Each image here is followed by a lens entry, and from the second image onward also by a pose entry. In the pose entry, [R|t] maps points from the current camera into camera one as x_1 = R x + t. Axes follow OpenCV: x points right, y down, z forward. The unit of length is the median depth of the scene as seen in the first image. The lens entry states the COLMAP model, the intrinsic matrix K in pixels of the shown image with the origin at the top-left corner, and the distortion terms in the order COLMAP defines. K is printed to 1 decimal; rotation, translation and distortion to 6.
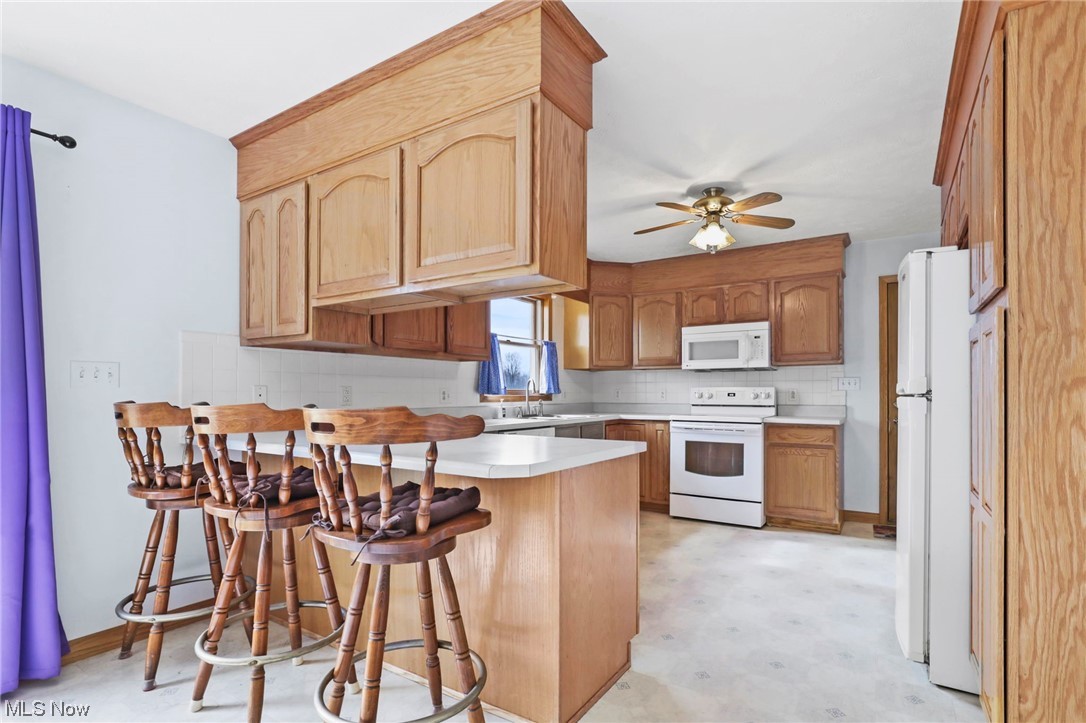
lens RADIAL K [[507.8, 0, 568.8], [0, 507.8, 390.4], [0, 0, 1]] dist [-0.005569, 0.001945]
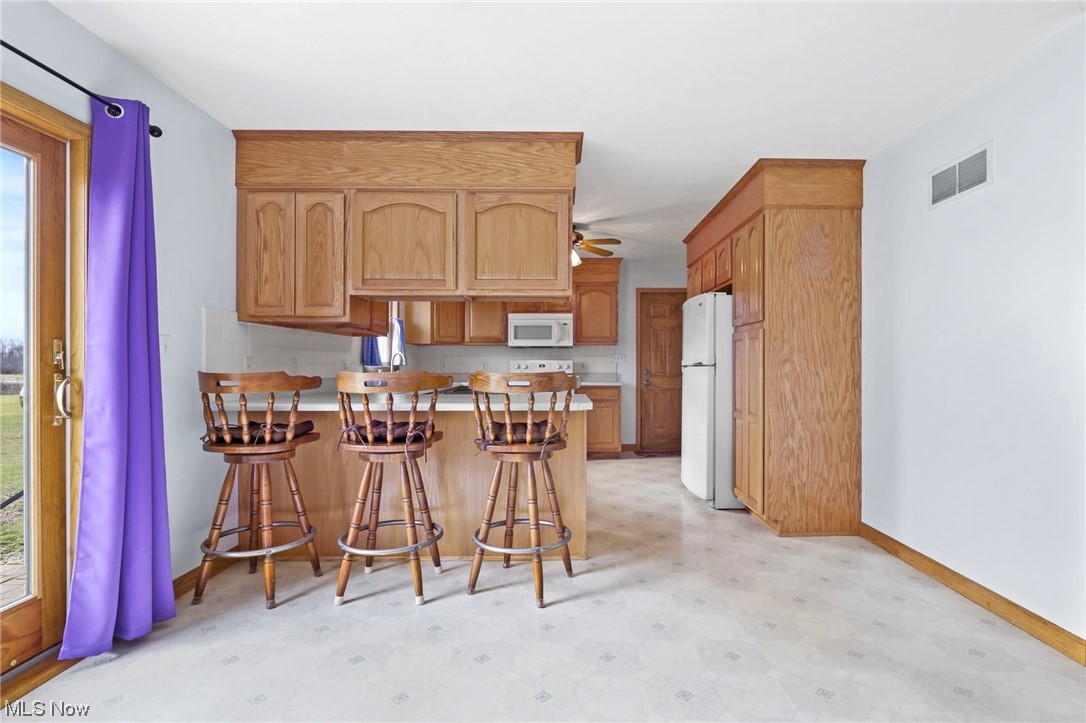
lens RADIAL K [[507.8, 0, 550.1], [0, 507.8, 363.3], [0, 0, 1]] dist [-0.005569, 0.001945]
pose [[0.857652, 0.001861, 0.514227, -0.848984], [-0.002829, 0.999995, 0.001098, 0.000037], [-0.514222, -0.002396, 0.857654, -0.373763]]
